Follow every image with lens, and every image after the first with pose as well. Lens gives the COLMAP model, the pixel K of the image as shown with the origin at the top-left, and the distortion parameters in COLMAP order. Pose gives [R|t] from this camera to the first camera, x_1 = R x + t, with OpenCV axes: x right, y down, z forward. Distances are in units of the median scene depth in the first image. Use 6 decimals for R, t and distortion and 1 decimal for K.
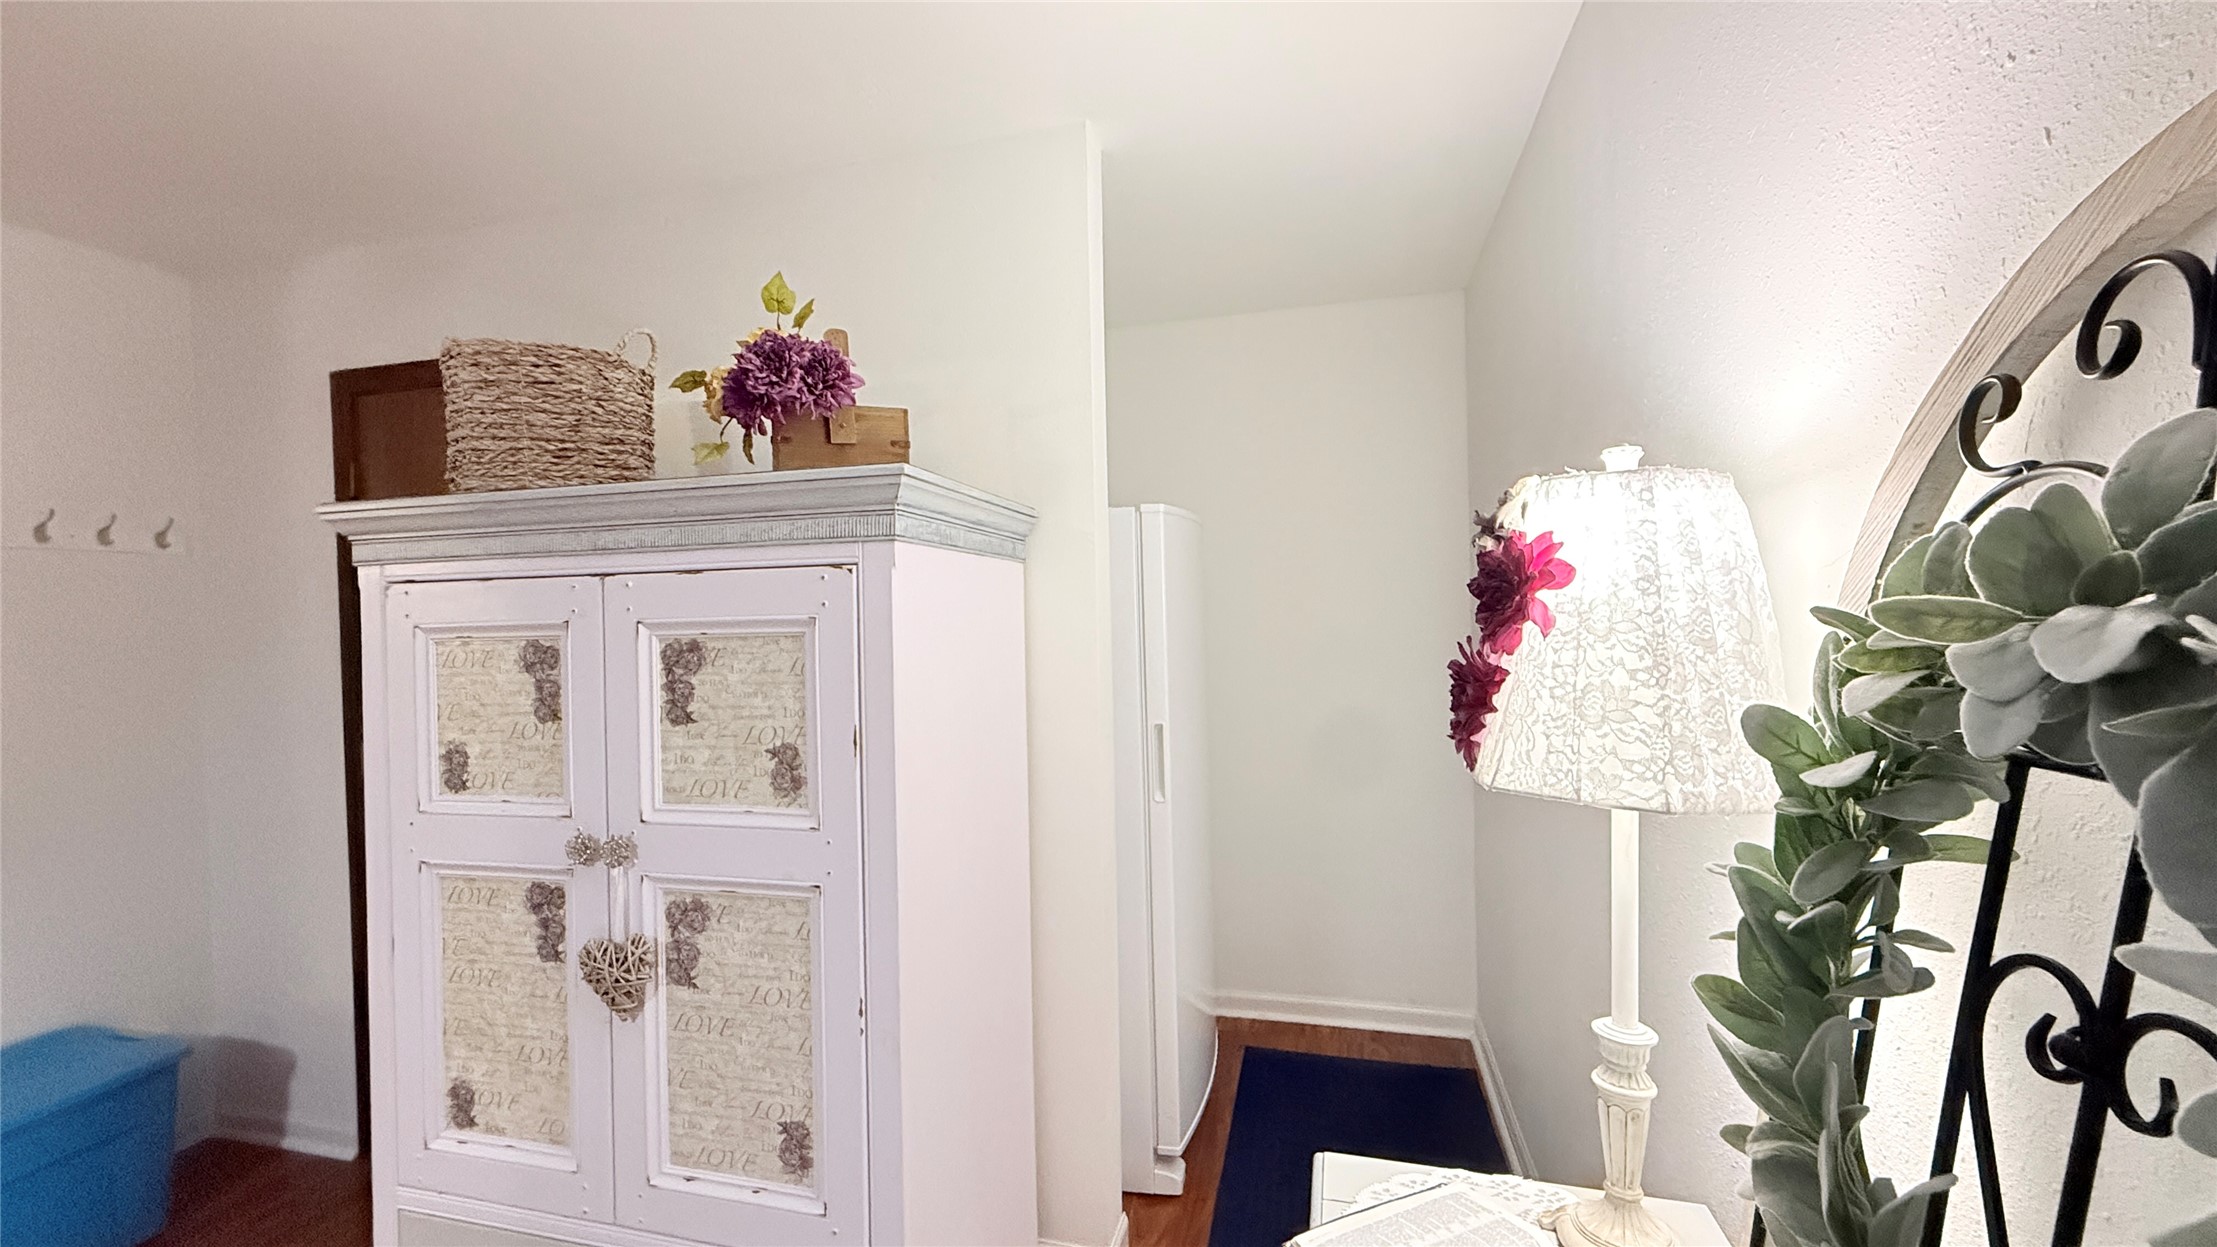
lens RADIAL K [[882.8, 0, 1099.9], [0, 882.8, 622.3], [0, 0, 1]] dist [0.000037, -0.000154]
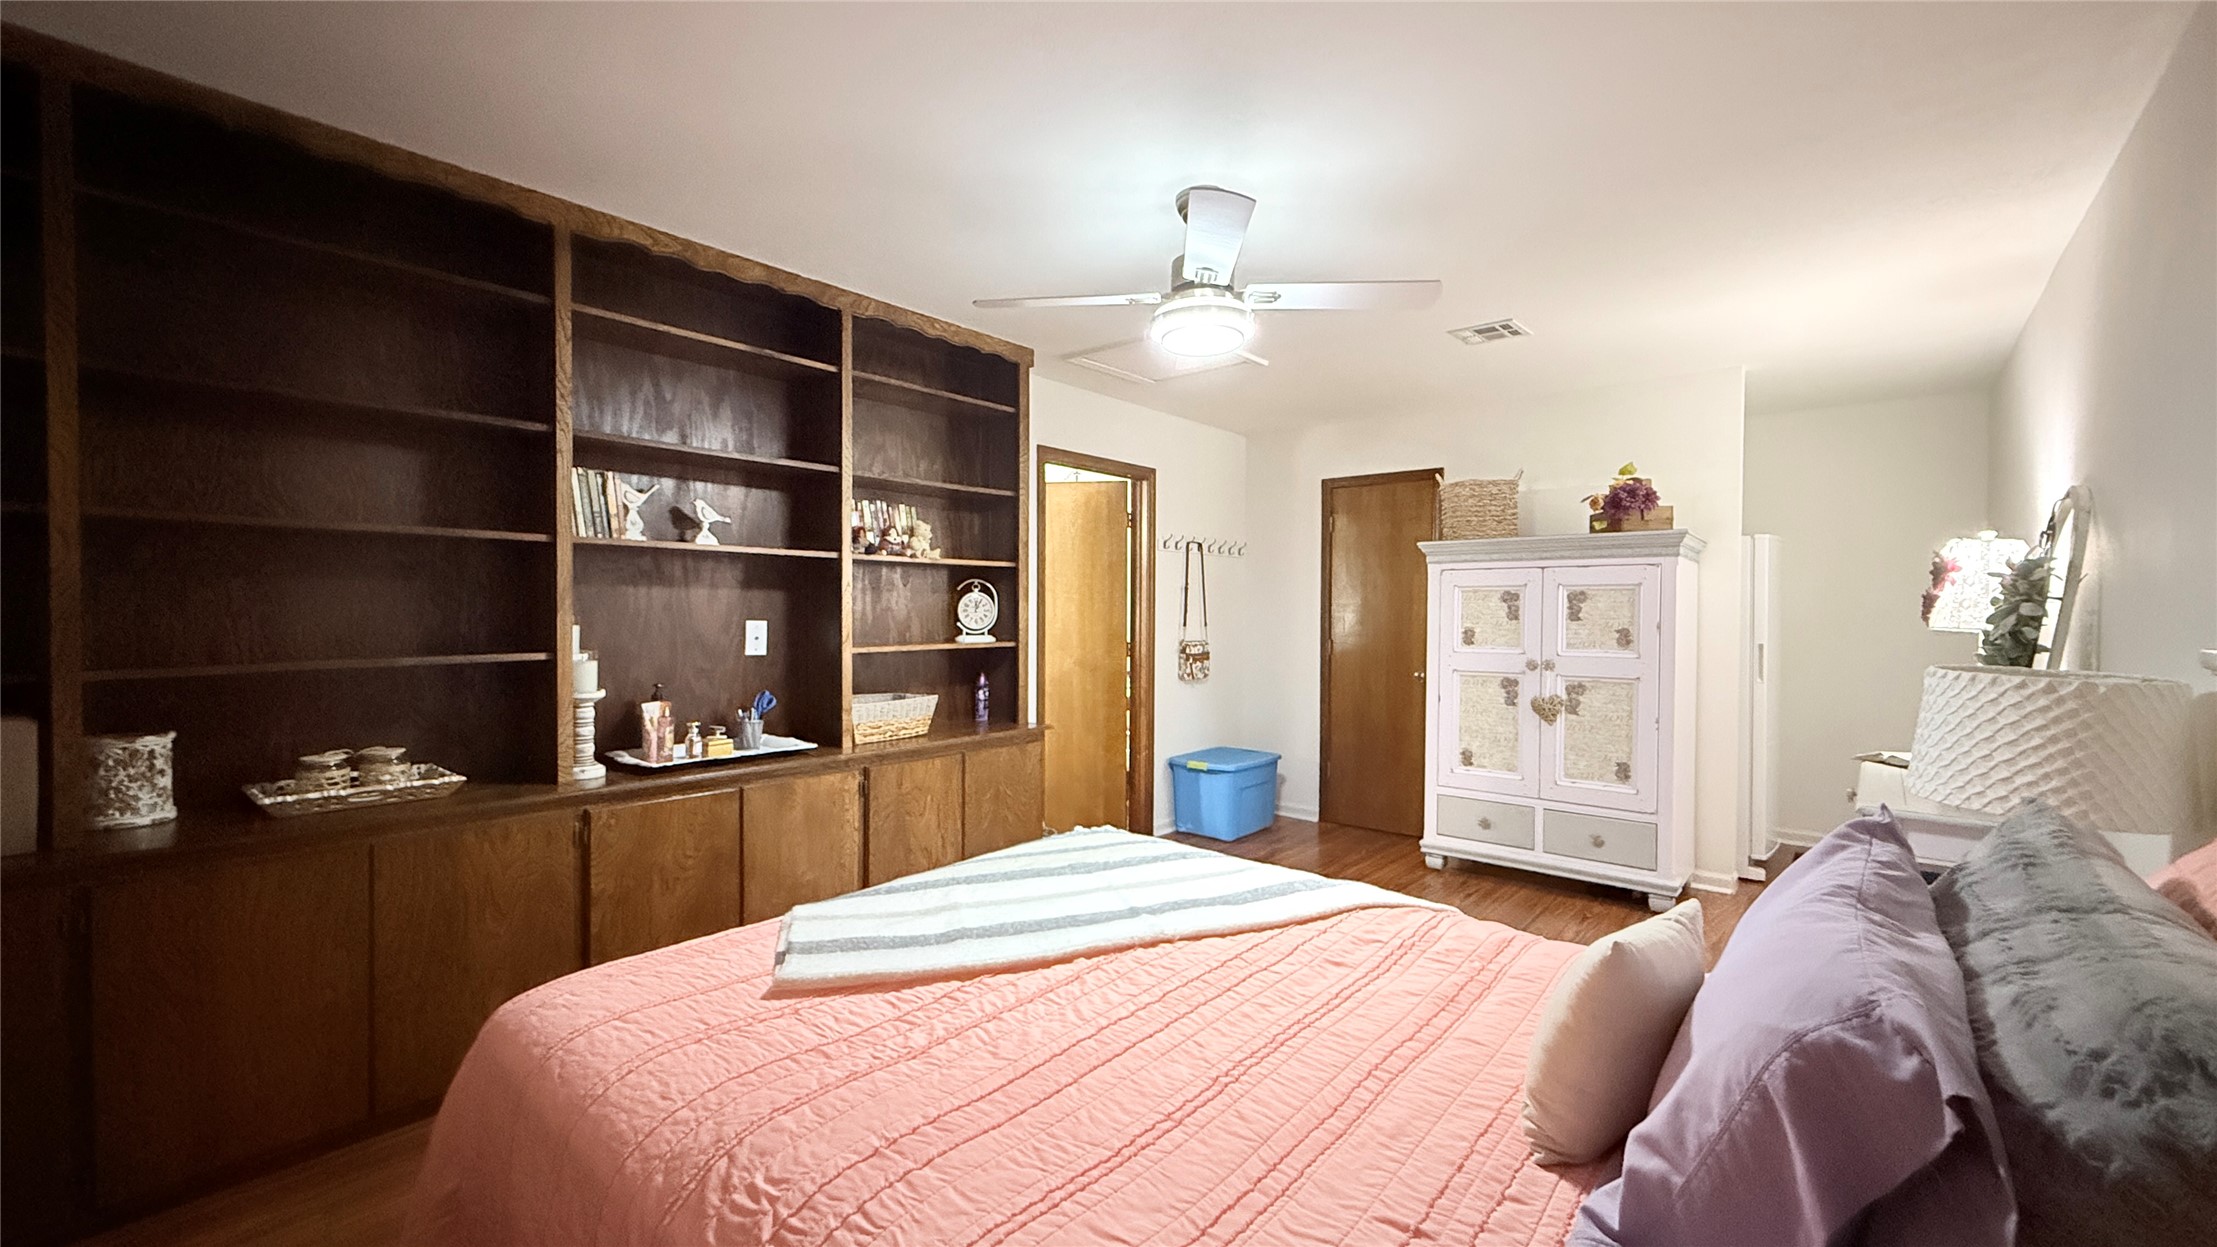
lens RADIAL K [[882.8, 0, 1099.9], [0, 882.8, 622.3], [0, 0, 1]] dist [0.000037, -0.000154]
pose [[0.896318, 0.033880, -0.442116, -0.586901], [-0.032274, 0.999417, 0.011155, 0.136439], [0.442236, 0.004271, 0.896889, -2.175736]]
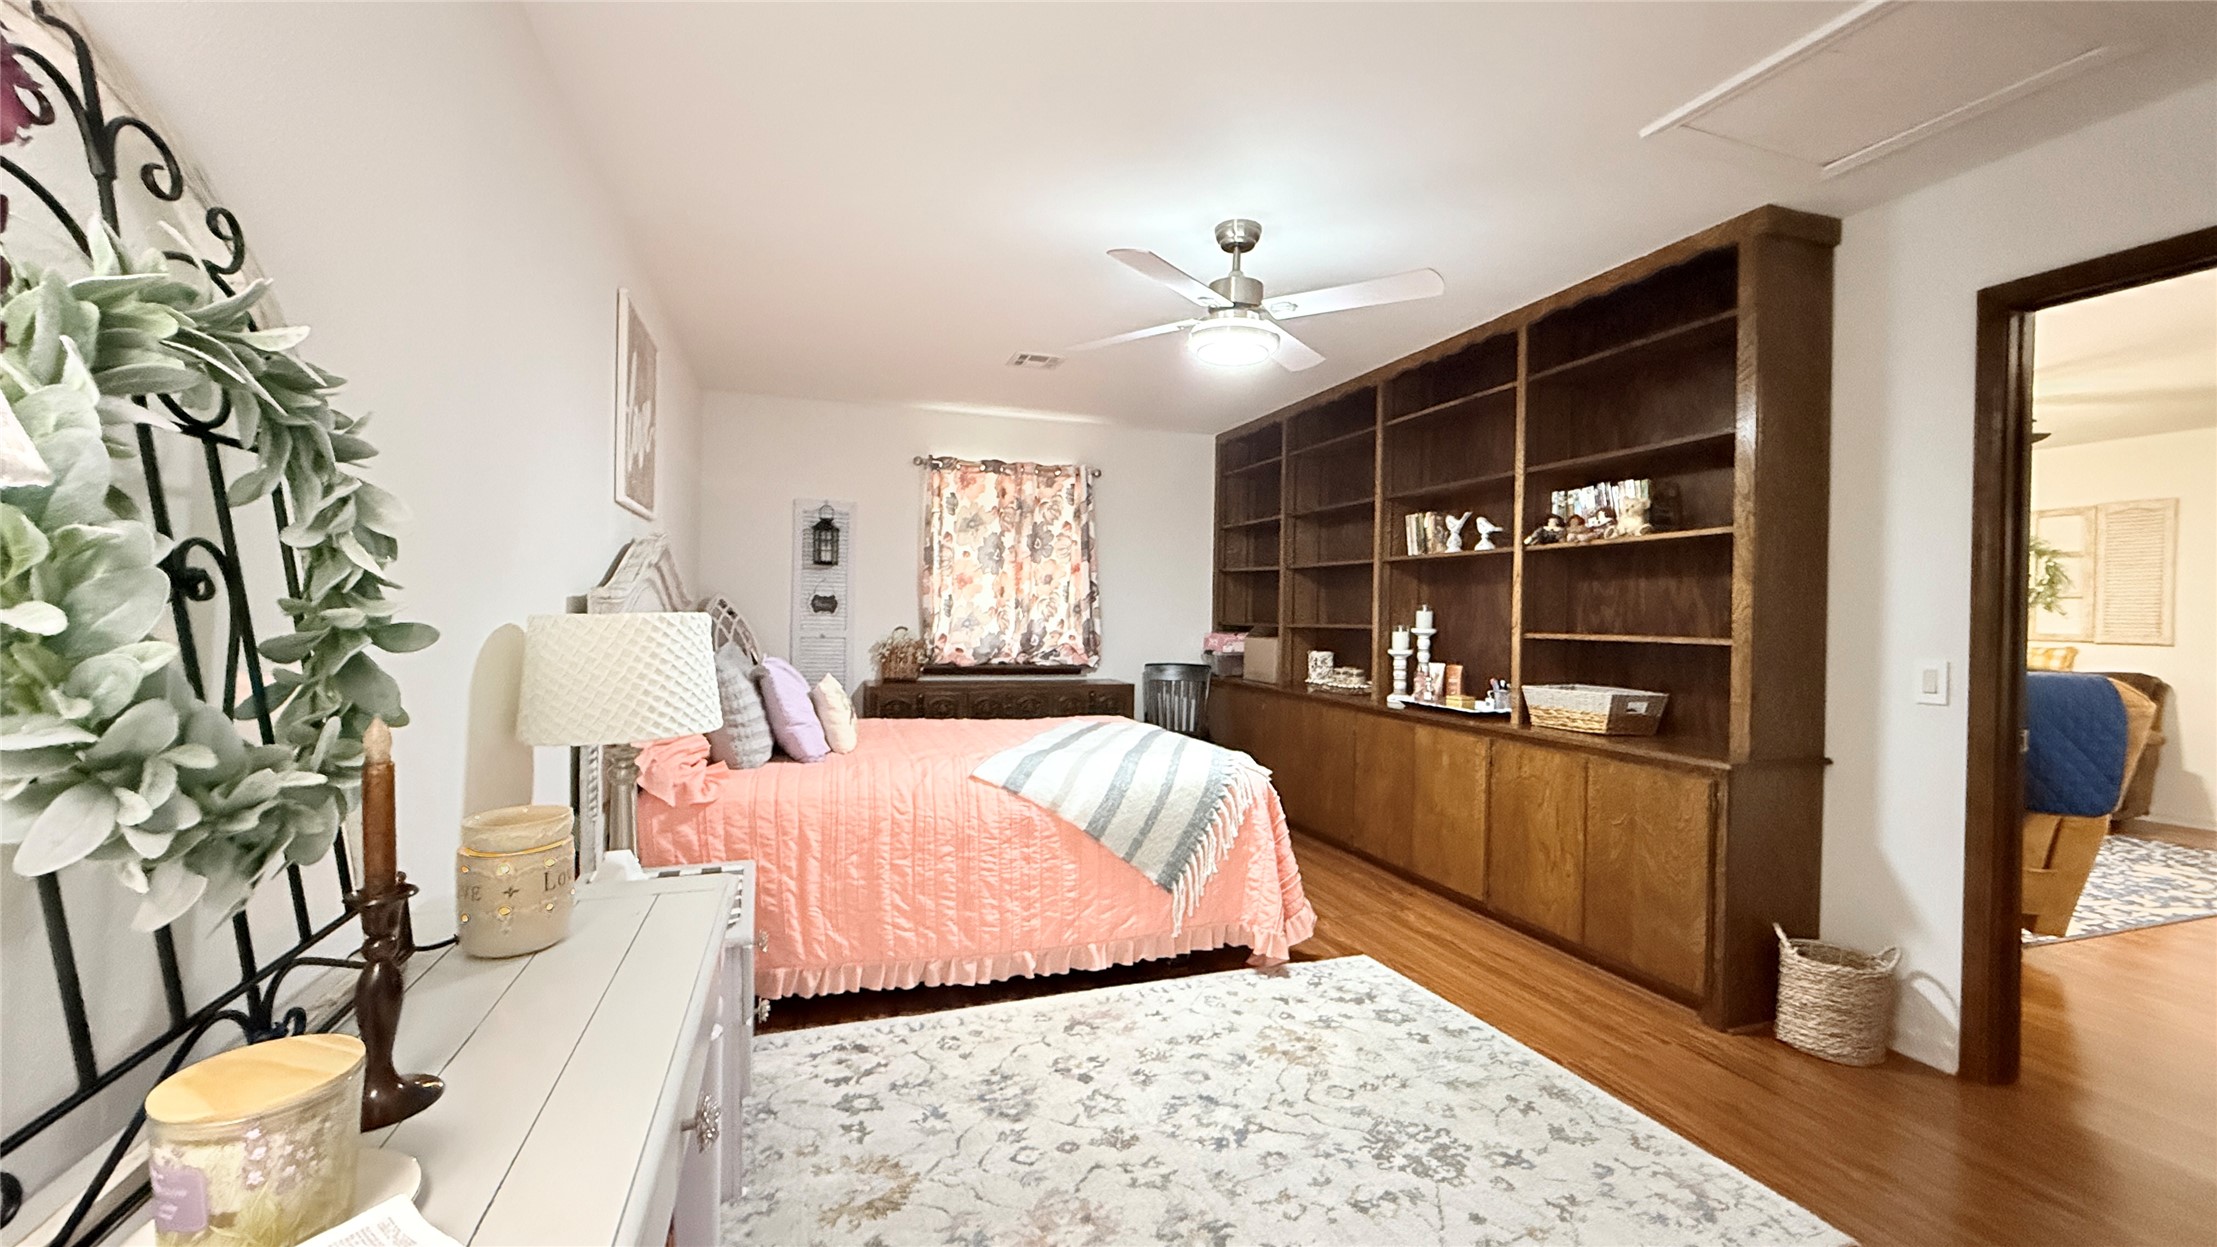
lens RADIAL K [[882.8, 0, 1099.9], [0, 882.8, 622.3], [0, 0, 1]] dist [0.000037, -0.000154]
pose [[-0.839164, 0.015669, -0.543653, 0.146772], [-0.003899, 0.999386, 0.034822, 0.139318], [0.543864, 0.031341, -0.838588, 0.942195]]
